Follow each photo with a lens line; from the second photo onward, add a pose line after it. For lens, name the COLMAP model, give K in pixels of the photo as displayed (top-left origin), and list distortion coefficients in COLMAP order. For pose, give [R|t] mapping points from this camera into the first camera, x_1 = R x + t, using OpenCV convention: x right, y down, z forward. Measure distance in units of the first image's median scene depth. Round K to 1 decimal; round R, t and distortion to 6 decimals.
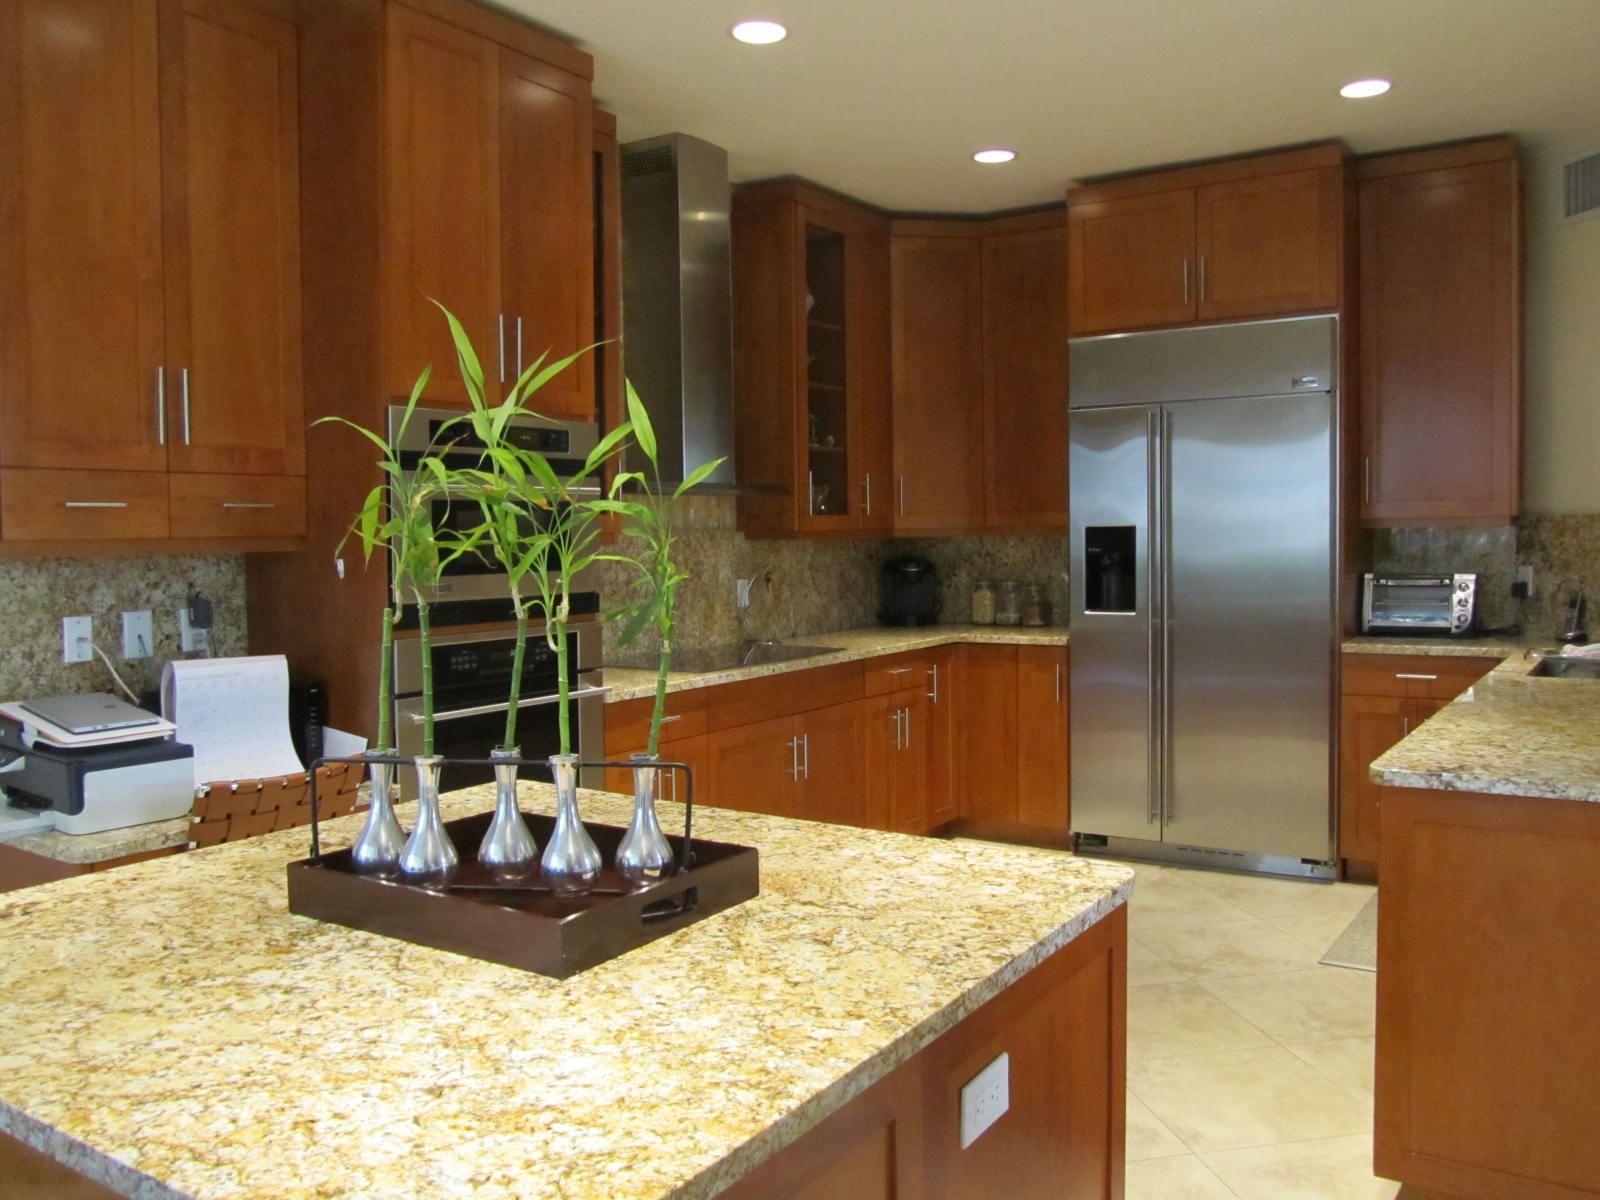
lens RADIAL K [[1313.2, 0, 809.6], [0, 1313.2, 587.9], [0, 0, 1]] dist [-0.044701, 0.015699]
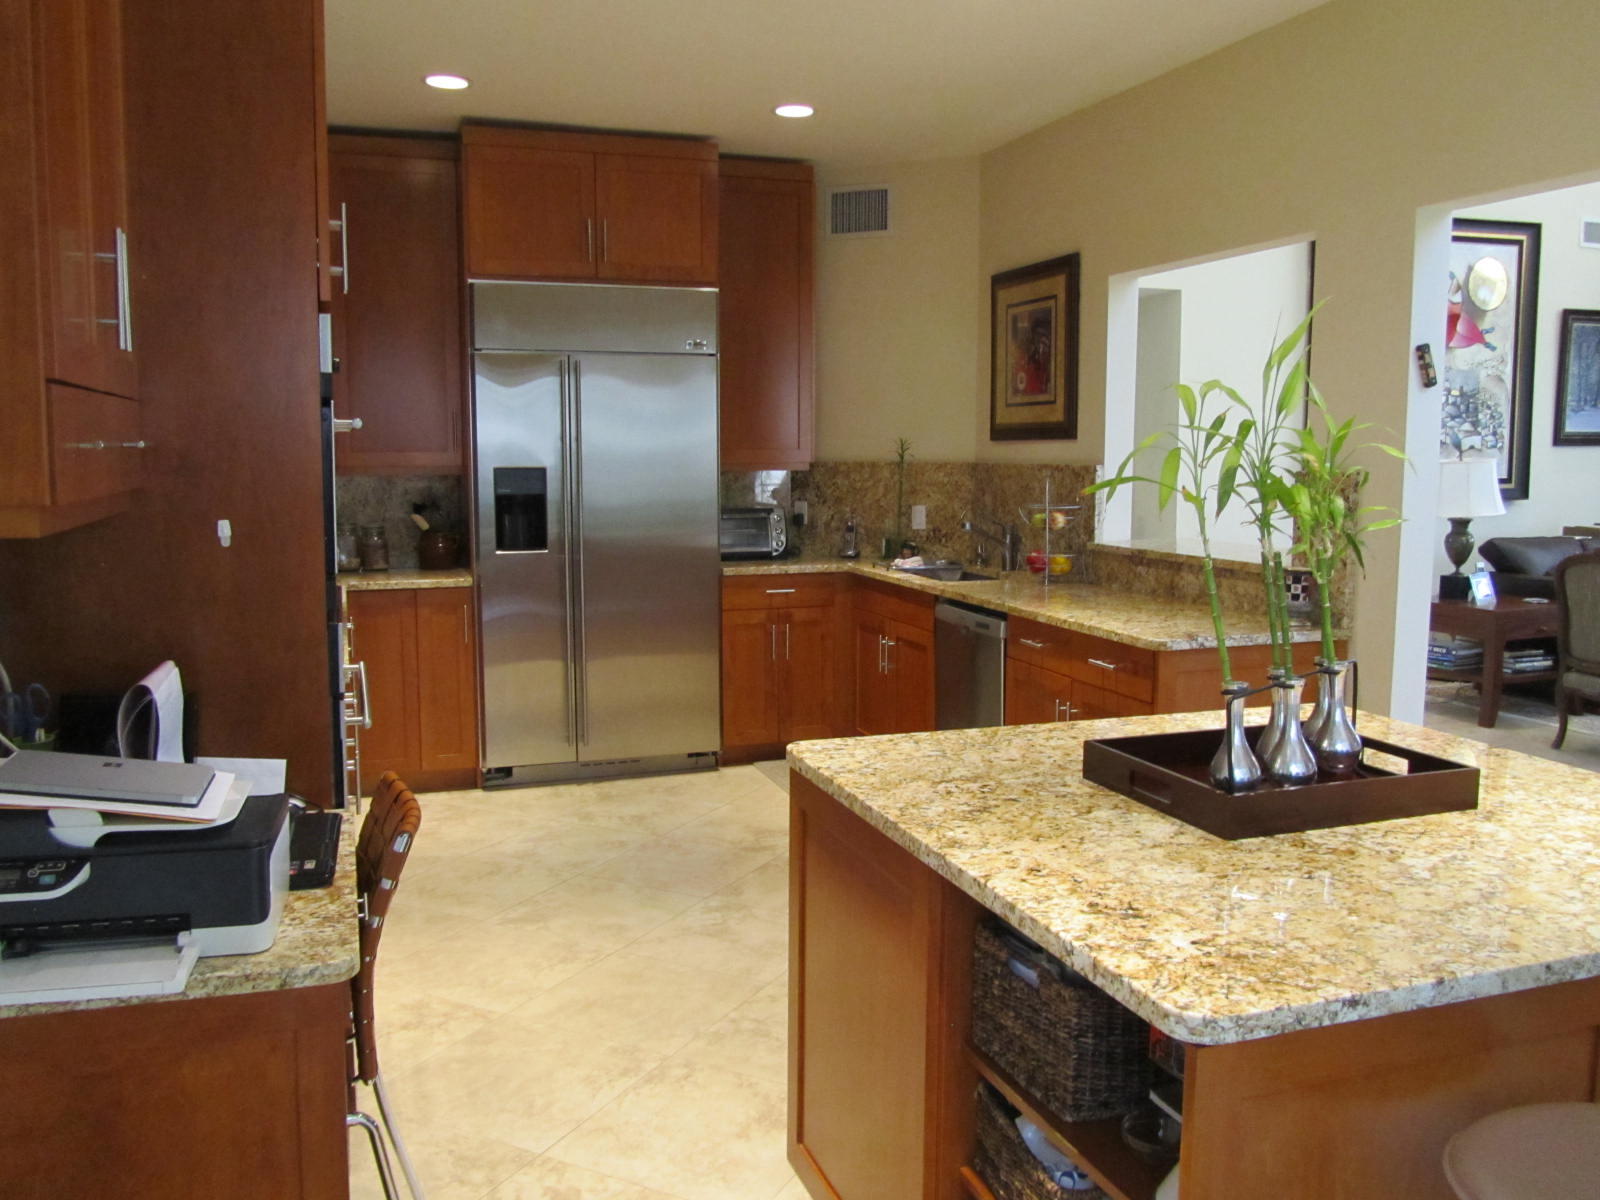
lens RADIAL K [[1313.2, 0, 806.3], [0, 1313.2, 599.5], [0, 0, 1]] dist [-0.044701, 0.015699]
pose [[0.590839, -0.072011, 0.803569, -0.519934], [0.023630, 0.997126, 0.071982, -0.013552], [-0.806443, -0.023541, 0.590843, 0.227987]]
